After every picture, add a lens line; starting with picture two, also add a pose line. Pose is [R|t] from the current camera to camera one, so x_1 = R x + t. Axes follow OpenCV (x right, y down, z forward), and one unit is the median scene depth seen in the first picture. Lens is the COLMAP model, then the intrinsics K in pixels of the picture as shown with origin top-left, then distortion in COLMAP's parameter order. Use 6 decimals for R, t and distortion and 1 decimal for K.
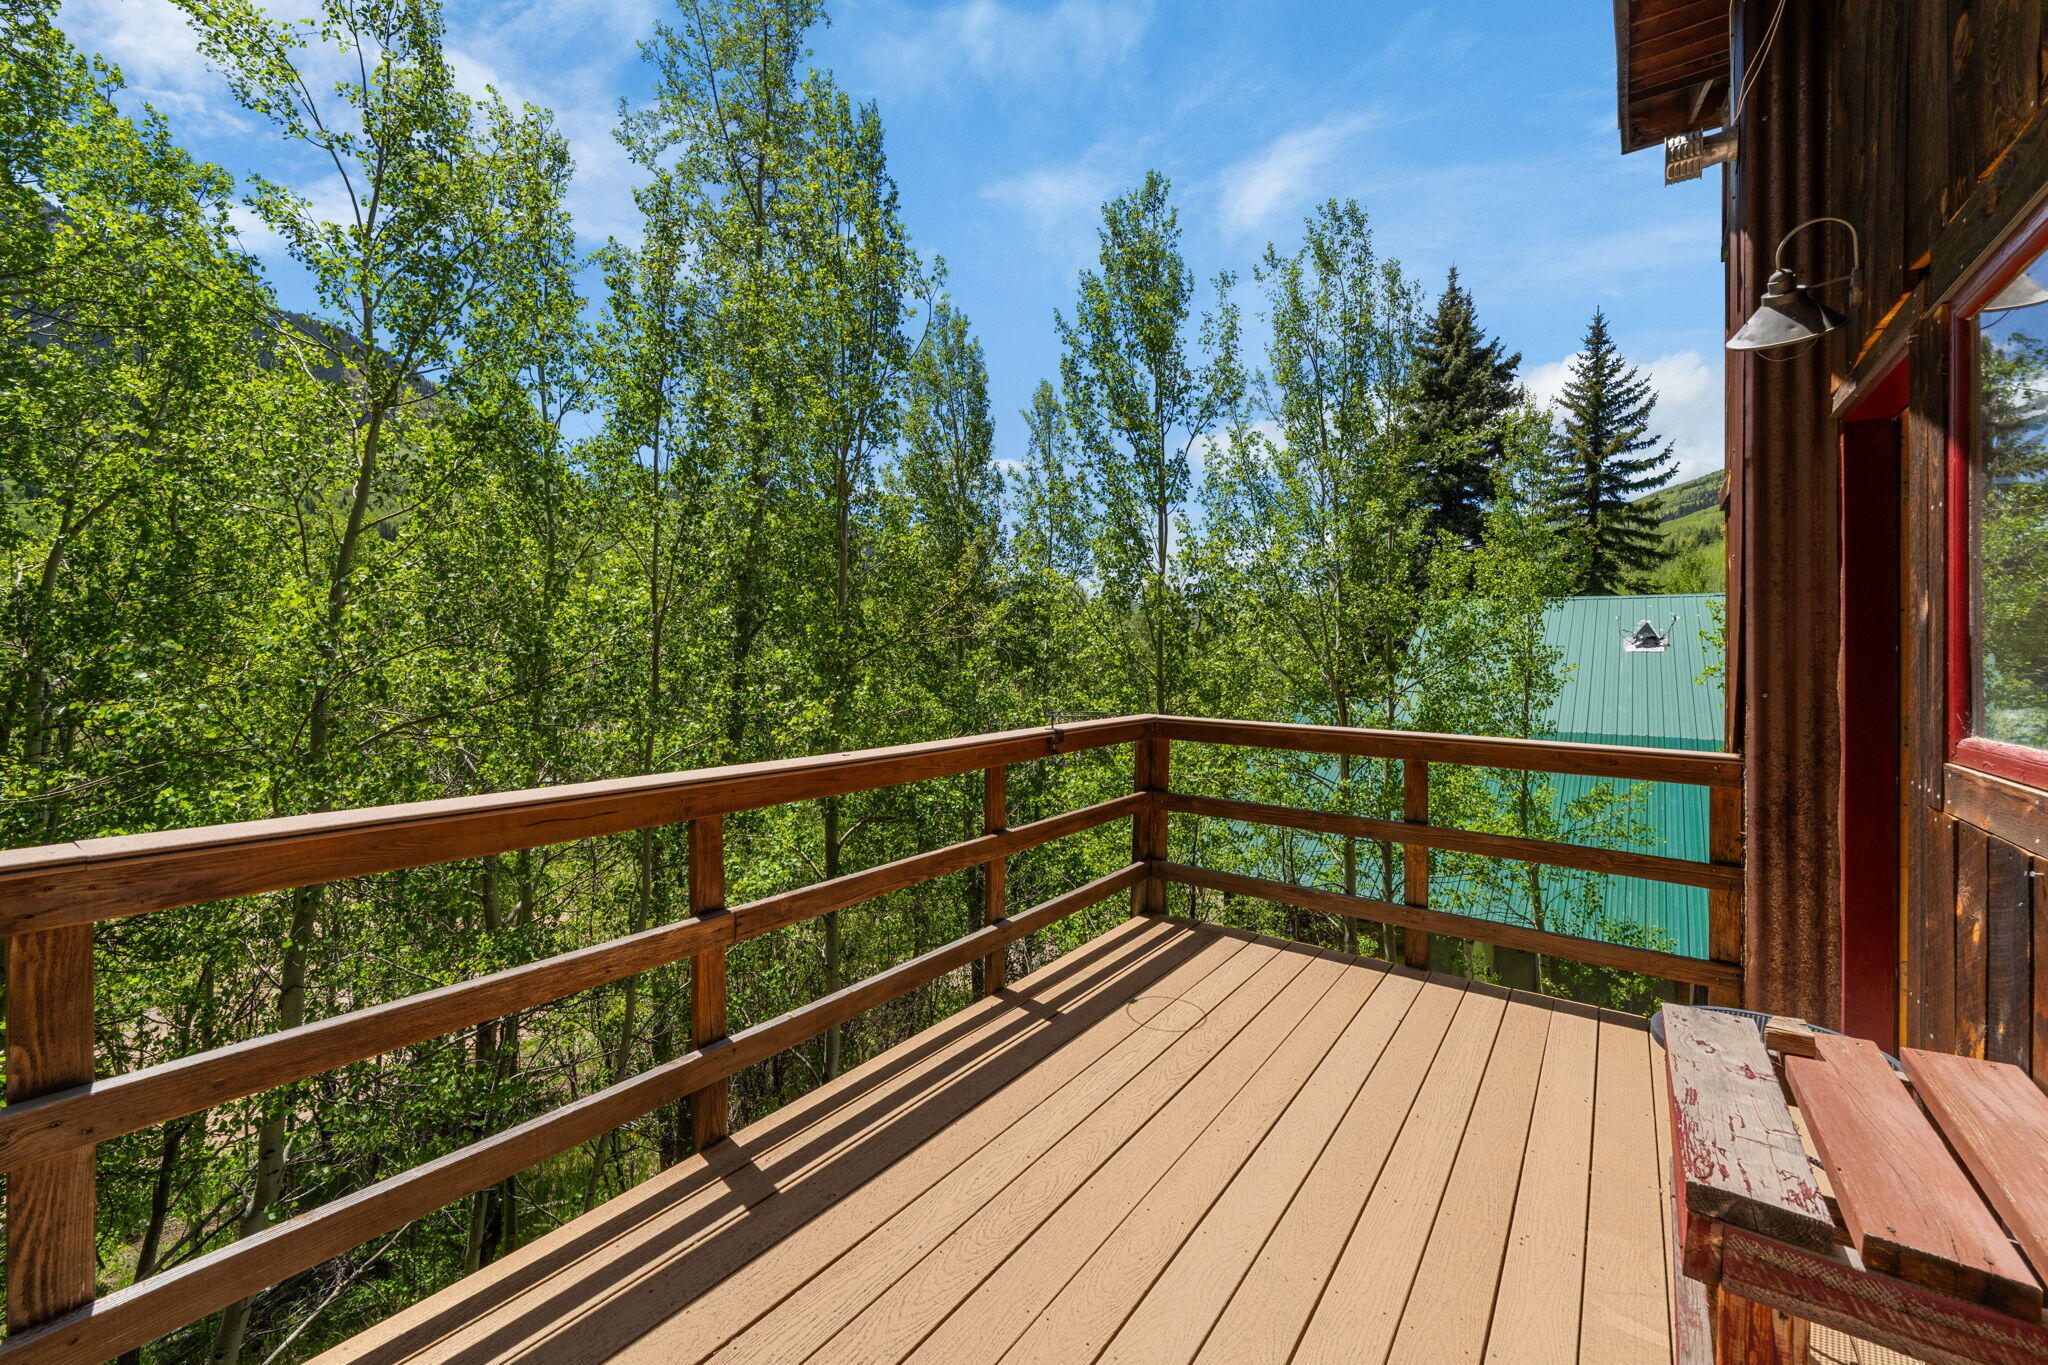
lens RADIAL K [[842.5, 0, 1024.6], [0, 842.5, 657.2], [0, 0, 1]] dist [0.000501, -0.000391]
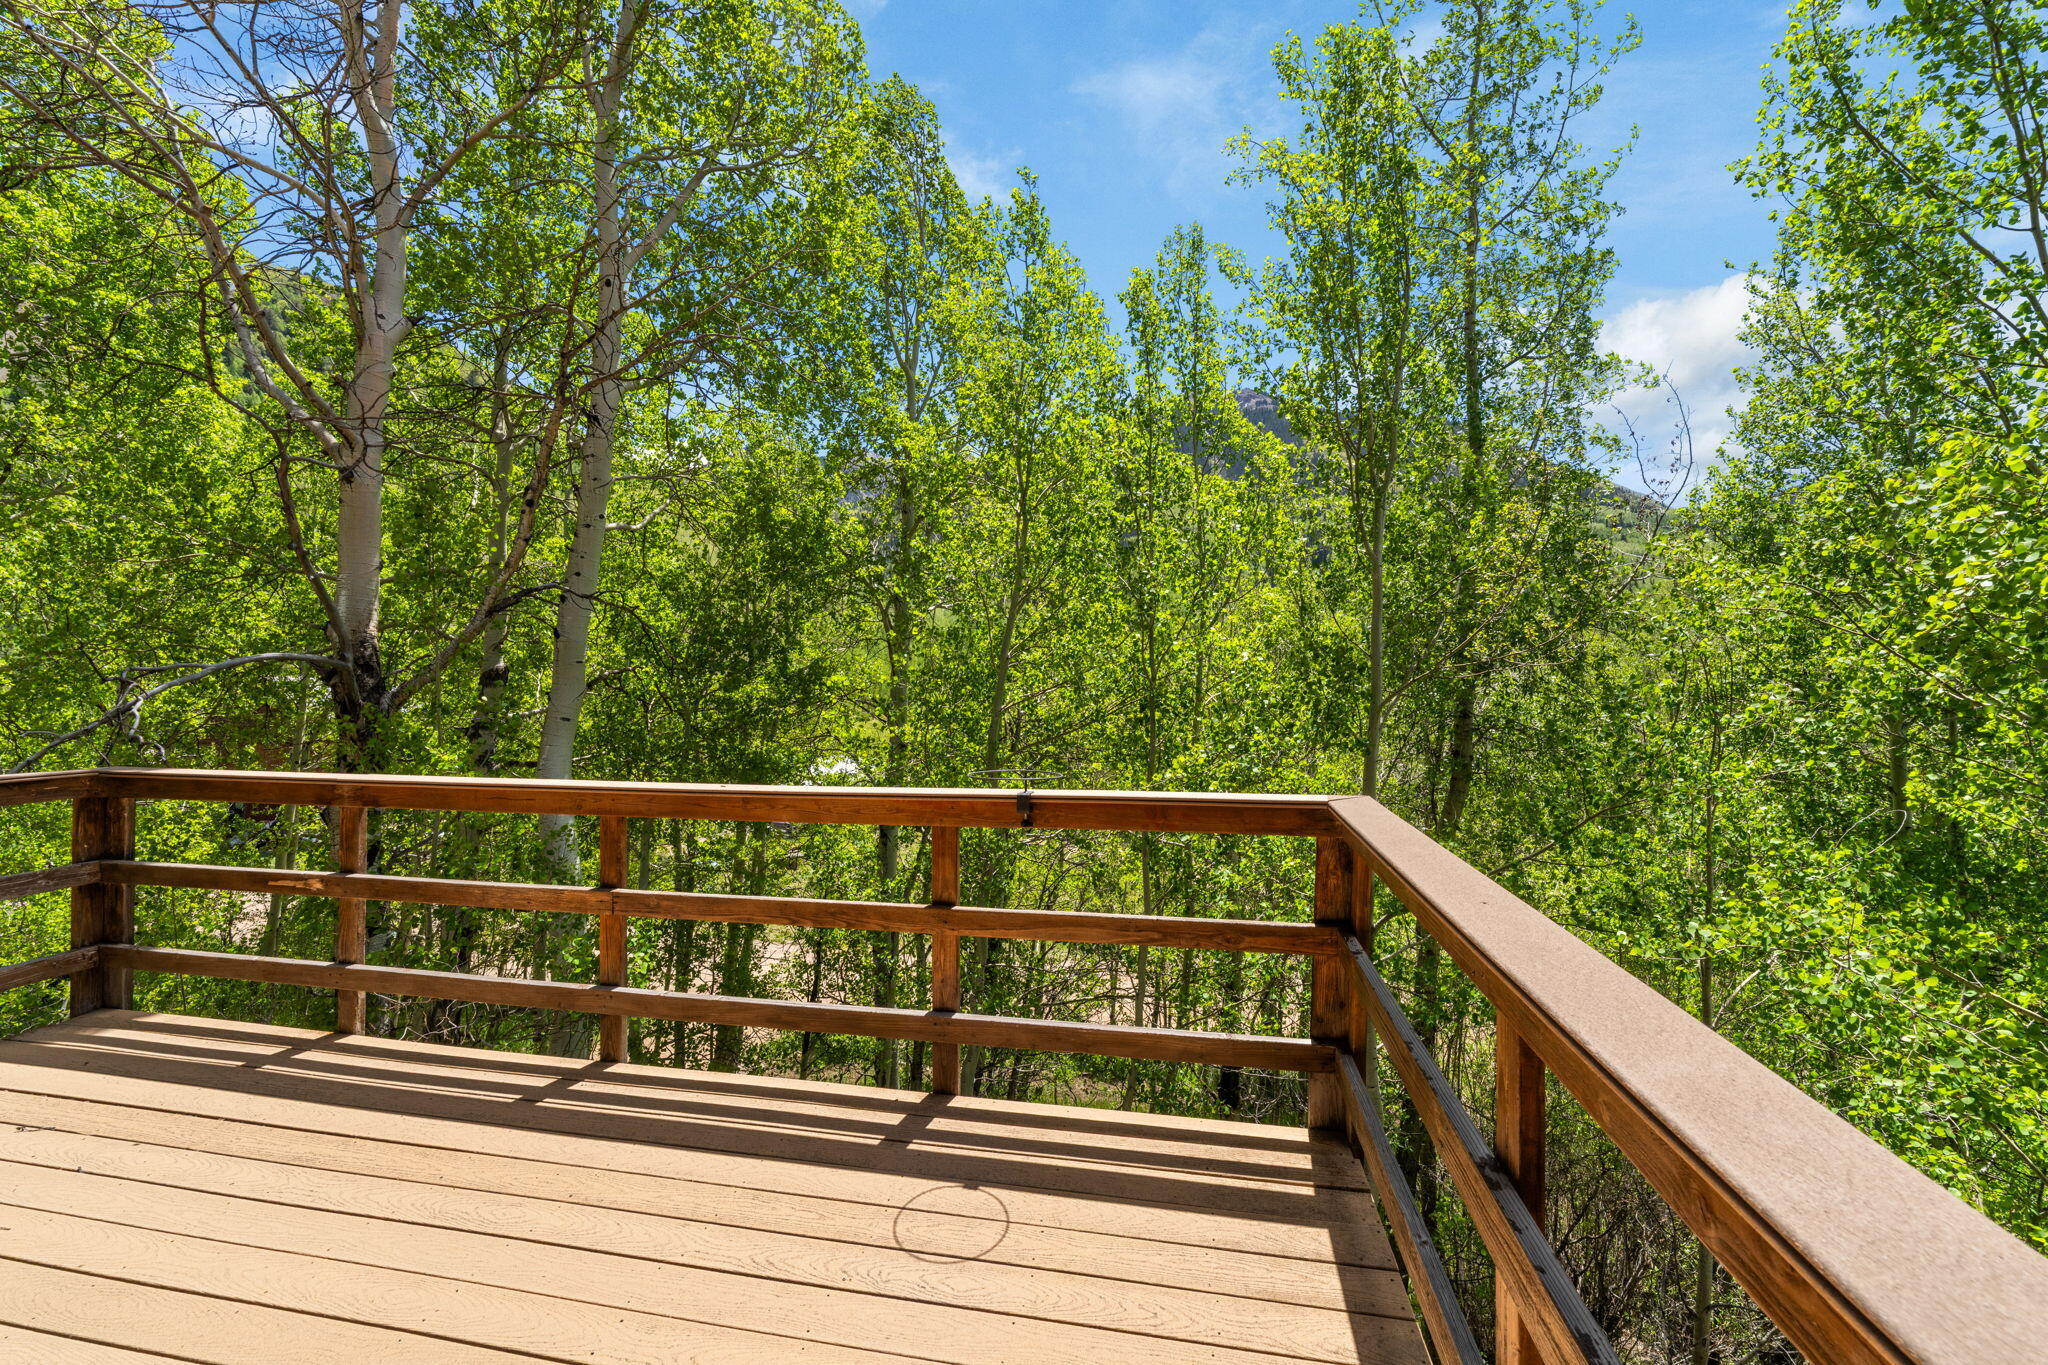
lens RADIAL K [[828.0, 0, 1024.0], [0, 828.0, 682.5], [0, 0, 1]] dist [-0.000801, -0.000195]
pose [[0.410371, 0.000405, -0.911919, 0.773813], [0.001648, 0.999998, 0.001186, -0.021825], [0.911917, -0.001989, 0.410370, 0.736627]]
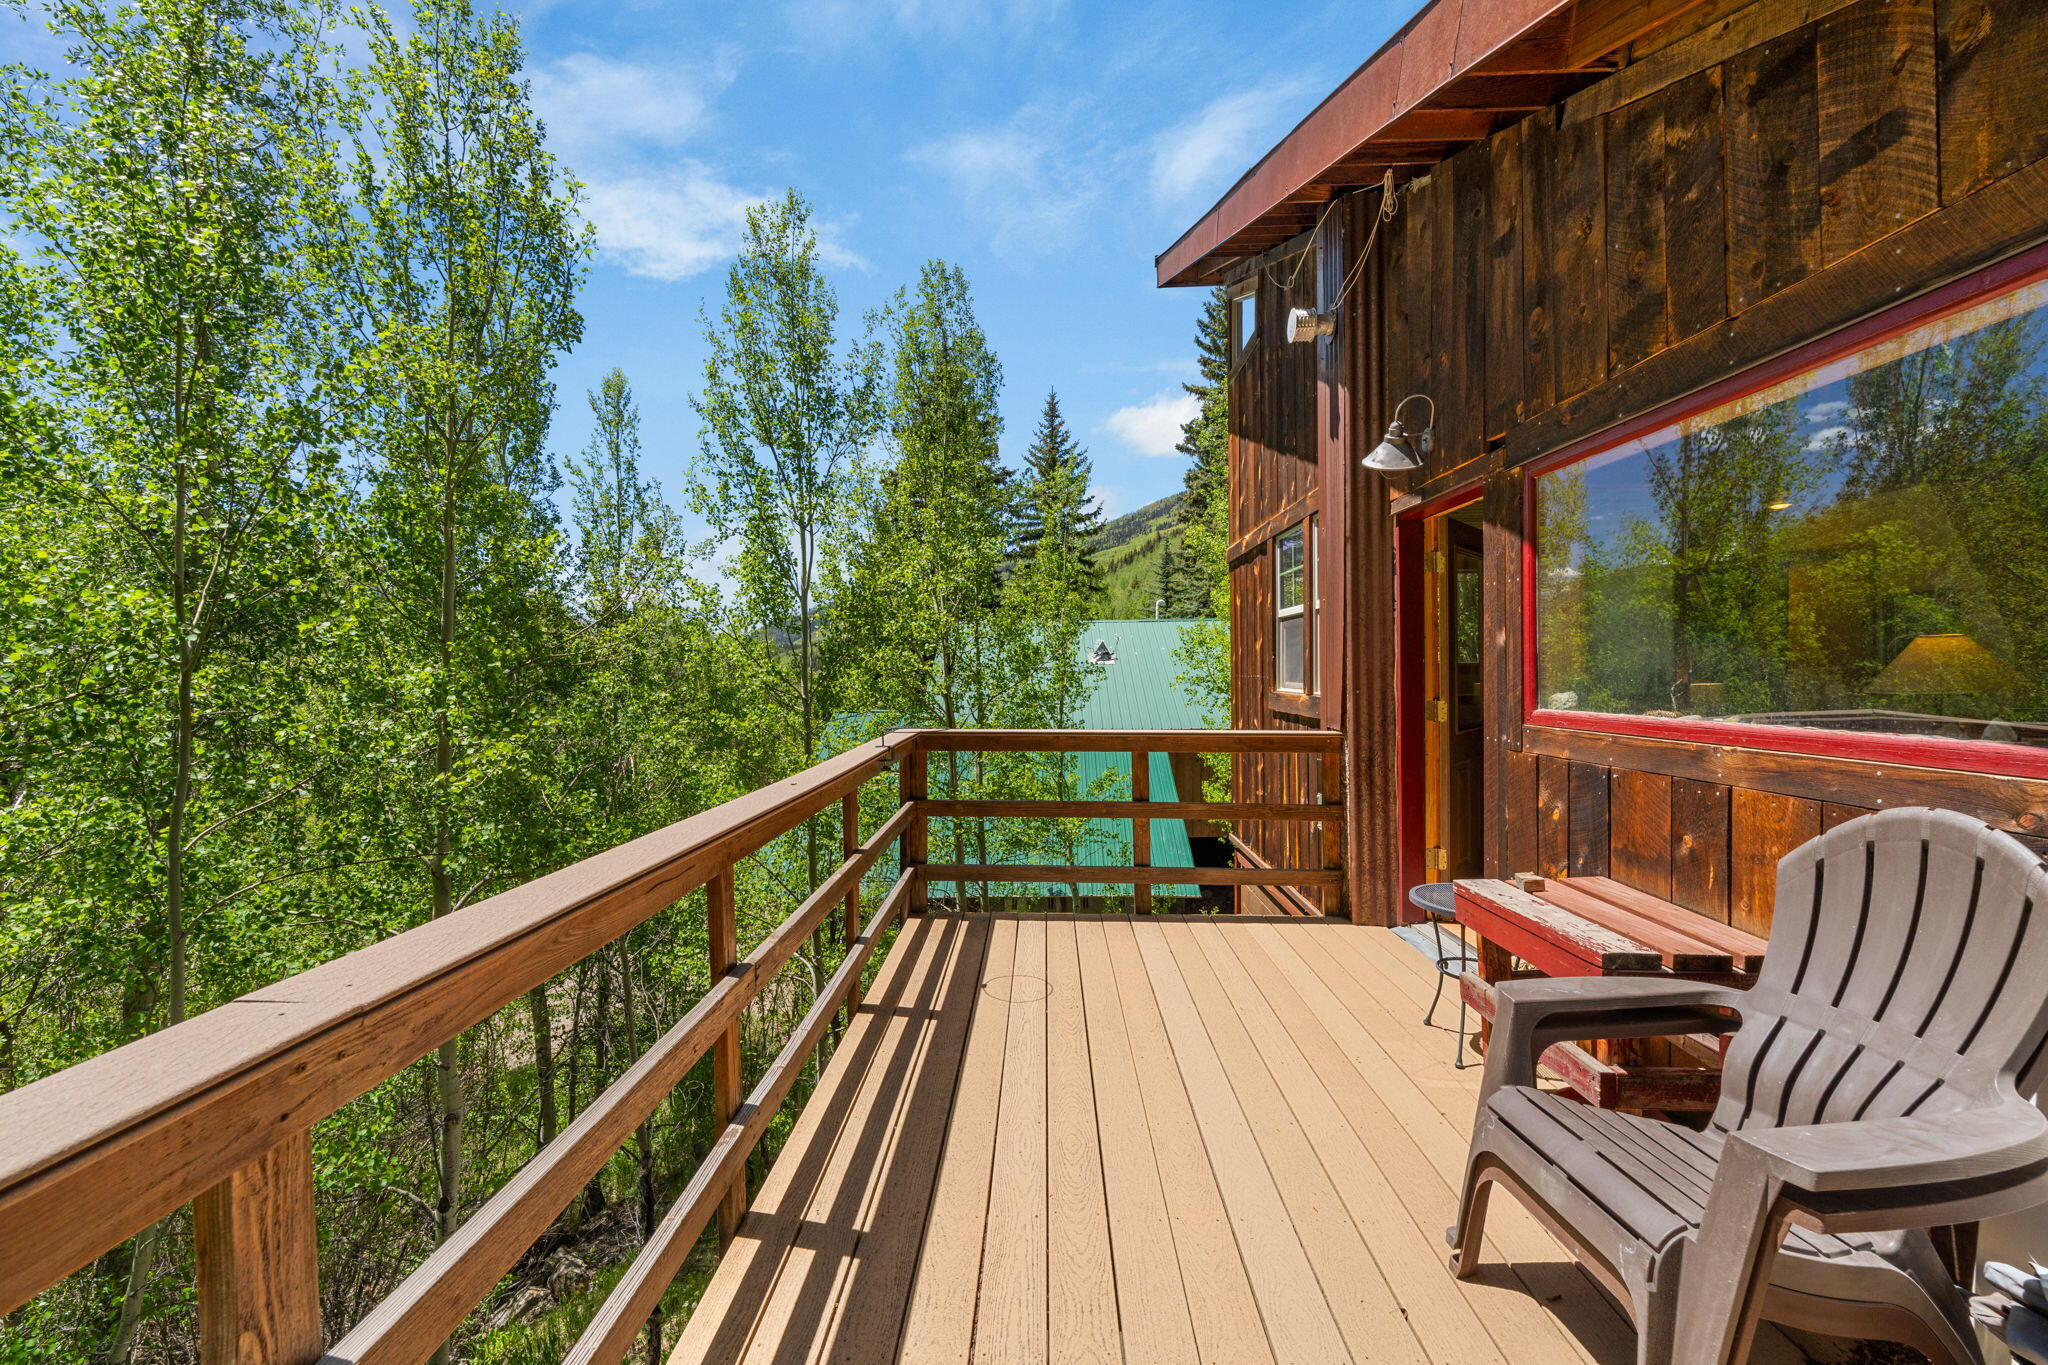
lens RADIAL K [[828.0, 0, 1024.0], [0, 828.0, 682.5], [0, 0, 1]] dist [-0.000801, -0.000195]
pose [[0.829966, -0.022536, 0.557358, -0.413013], [0.016232, 0.999736, 0.016251, -0.004876], [-0.557577, -0.004440, 0.830113, 0.071402]]
